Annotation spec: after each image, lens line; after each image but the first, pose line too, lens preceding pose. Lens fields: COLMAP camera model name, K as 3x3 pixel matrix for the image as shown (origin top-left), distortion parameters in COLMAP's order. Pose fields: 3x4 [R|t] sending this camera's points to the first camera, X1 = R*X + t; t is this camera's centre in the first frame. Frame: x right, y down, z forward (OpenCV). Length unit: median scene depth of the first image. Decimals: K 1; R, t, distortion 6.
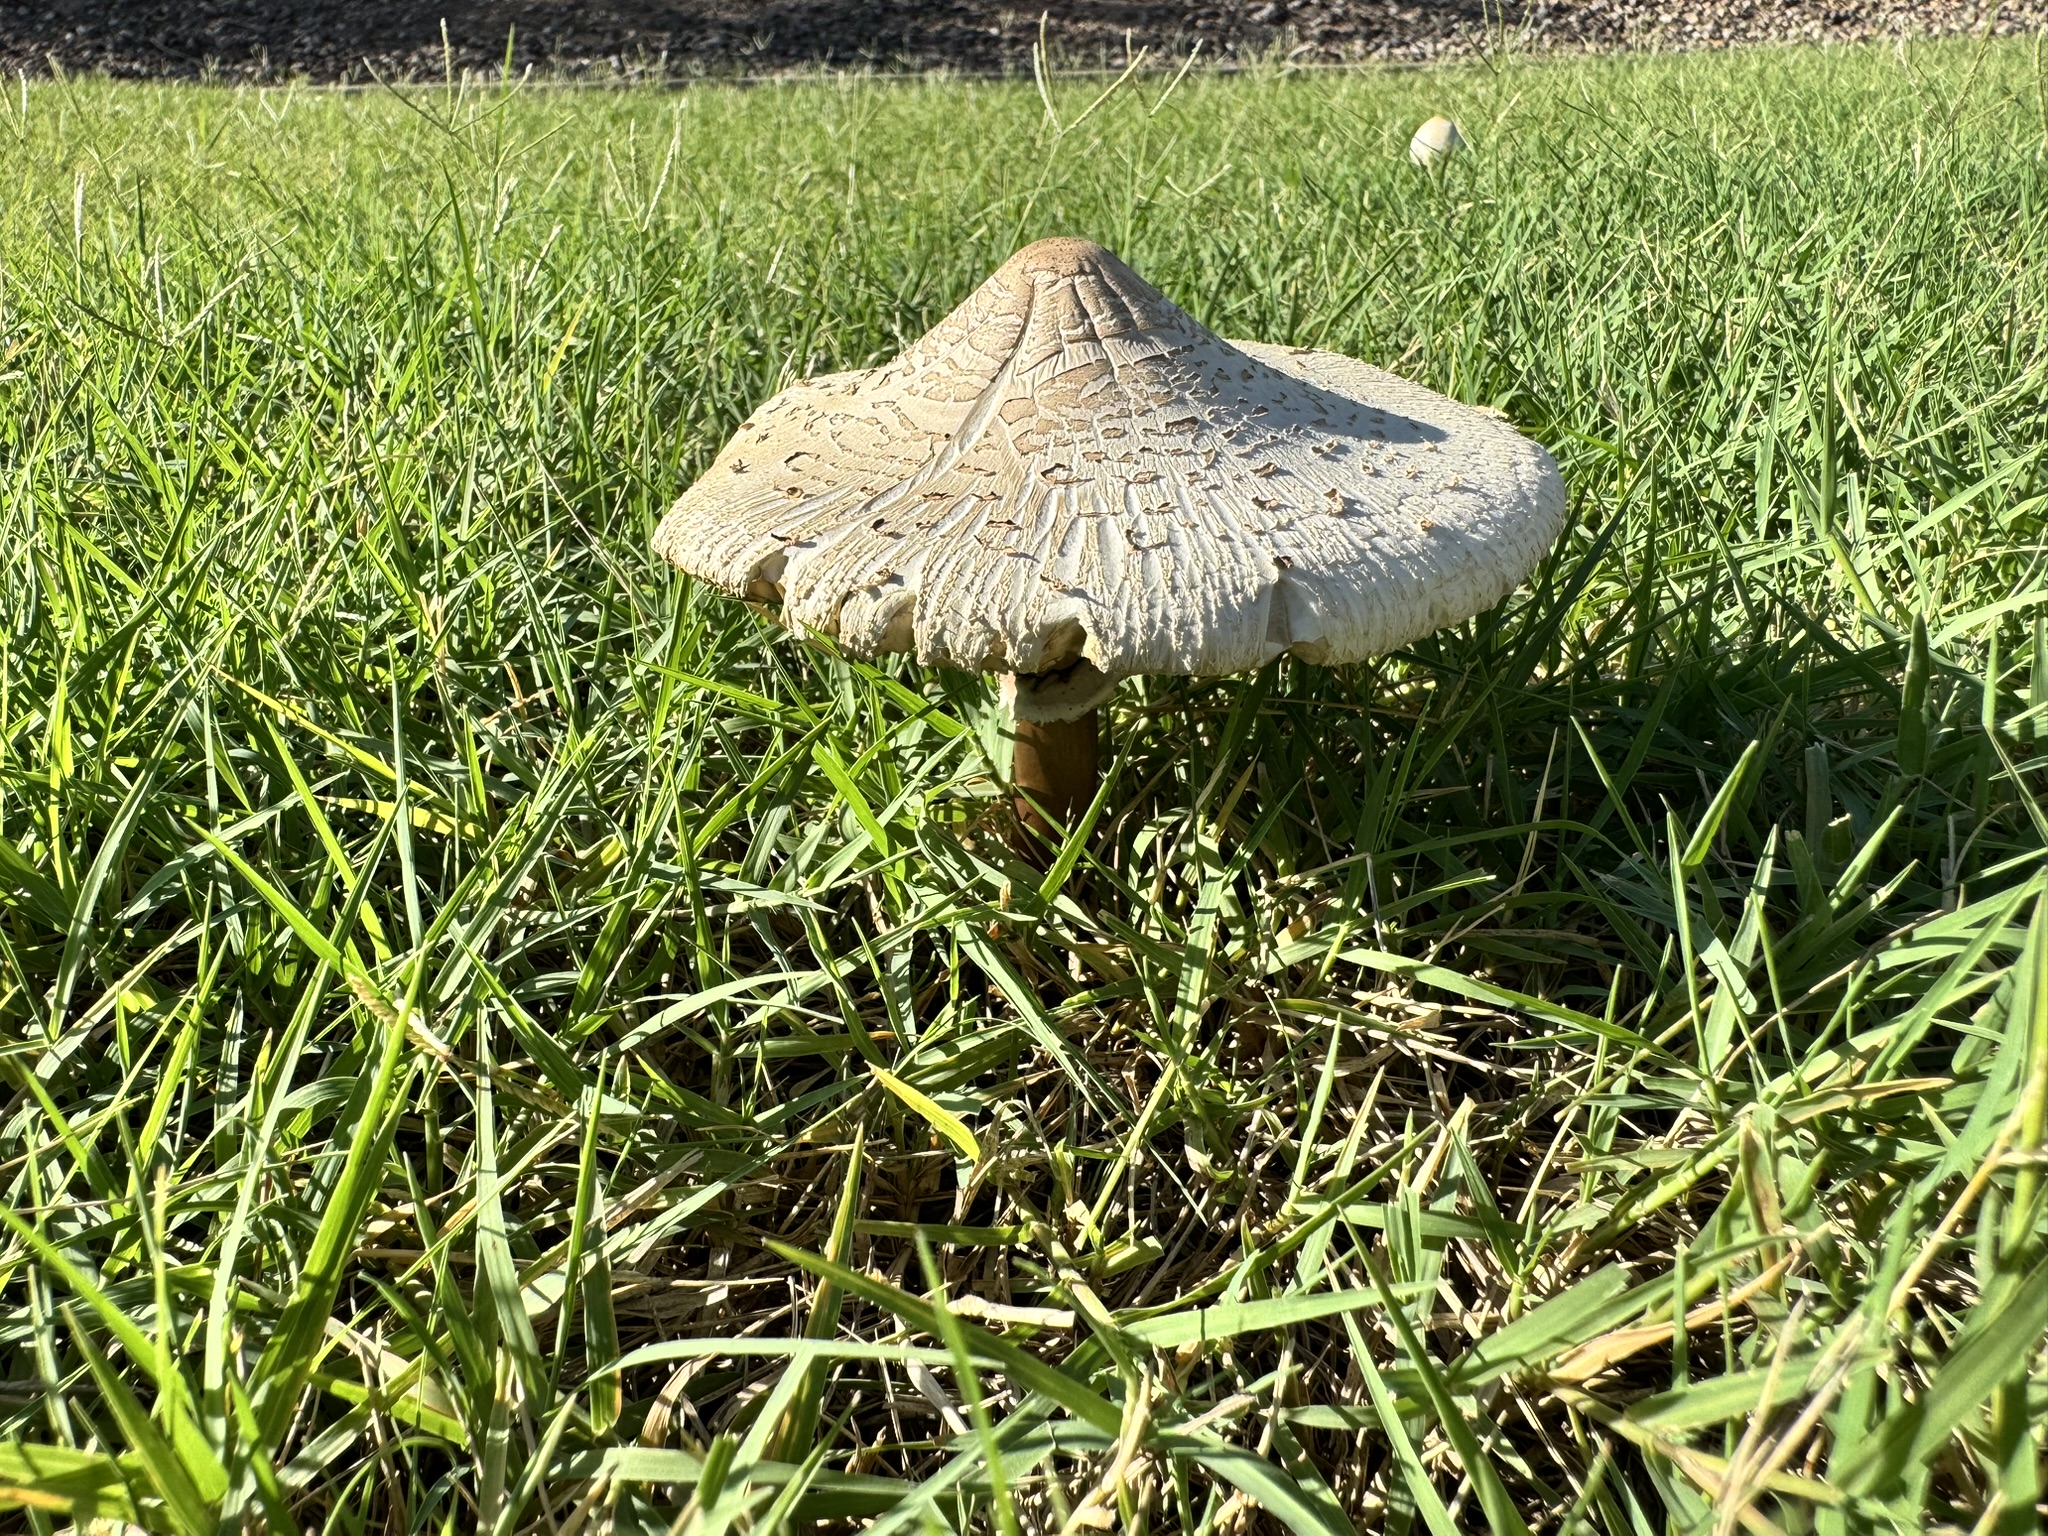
lens RADIAL K [[1449.7, 0, 1024.0], [0, 1449.7, 768.0], [0, 0, 1]] dist [-0.001552, -0.000249]
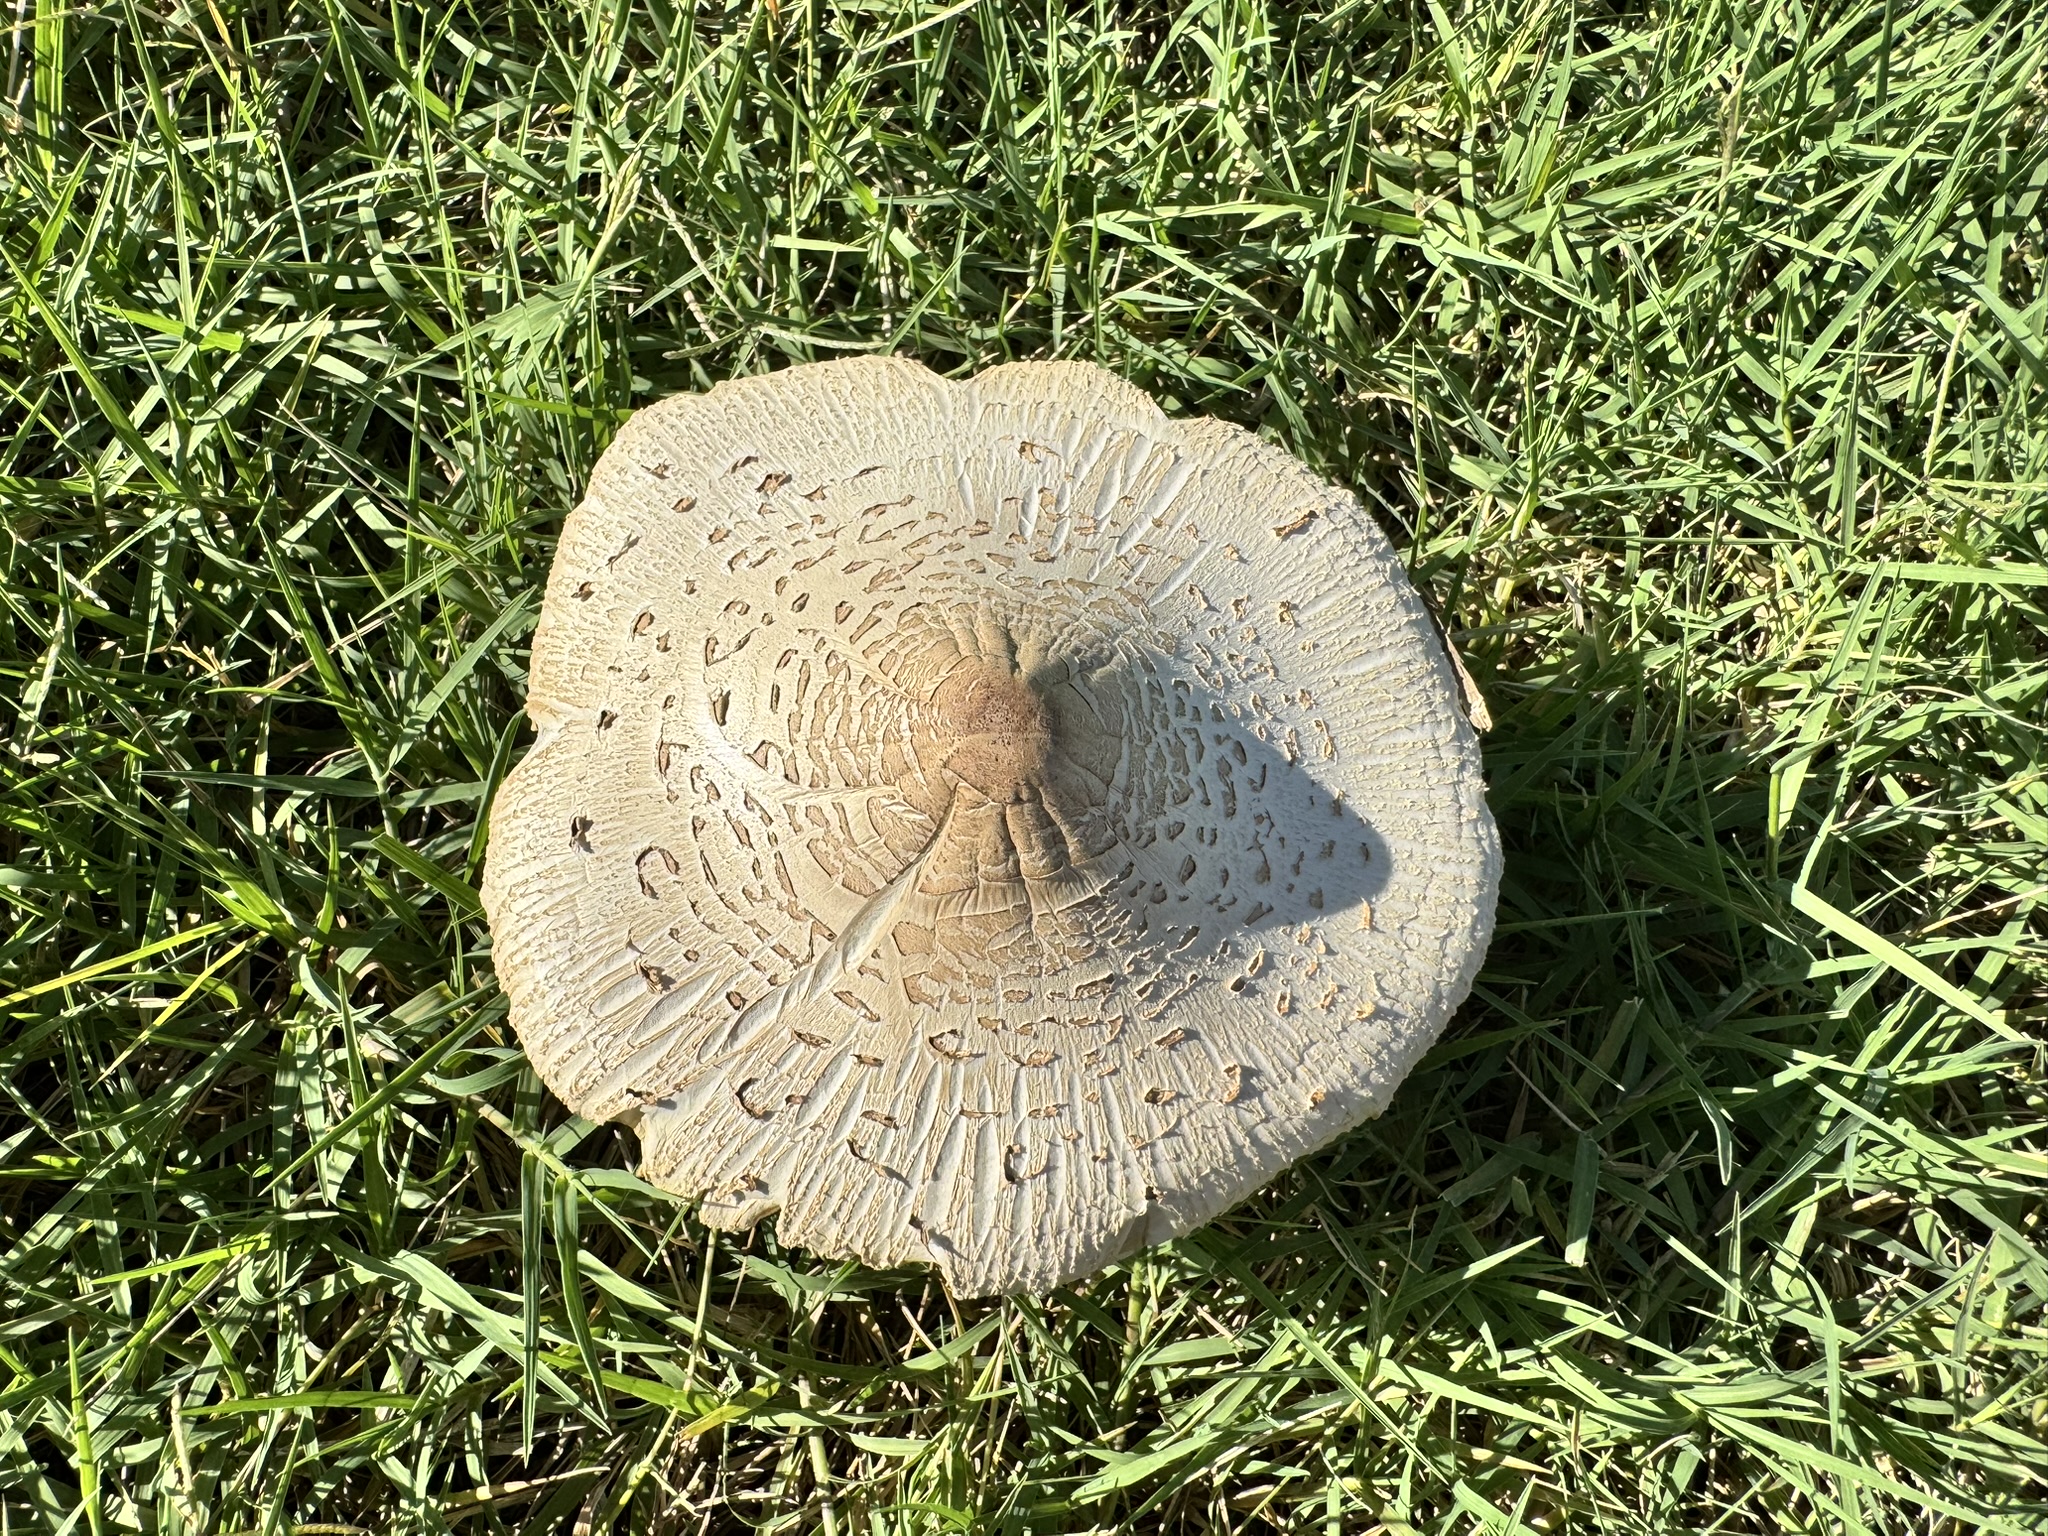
lens RADIAL K [[1449.7, 0, 1024.0], [0, 1449.7, 768.0], [0, 0, 1]] dist [-0.001552, -0.000249]
pose [[0.985431, 0.093738, 0.141911, -0.071784], [-0.167412, 0.681723, 0.712198, -0.939875], [-0.029984, -0.725580, 0.687484, 0.481073]]
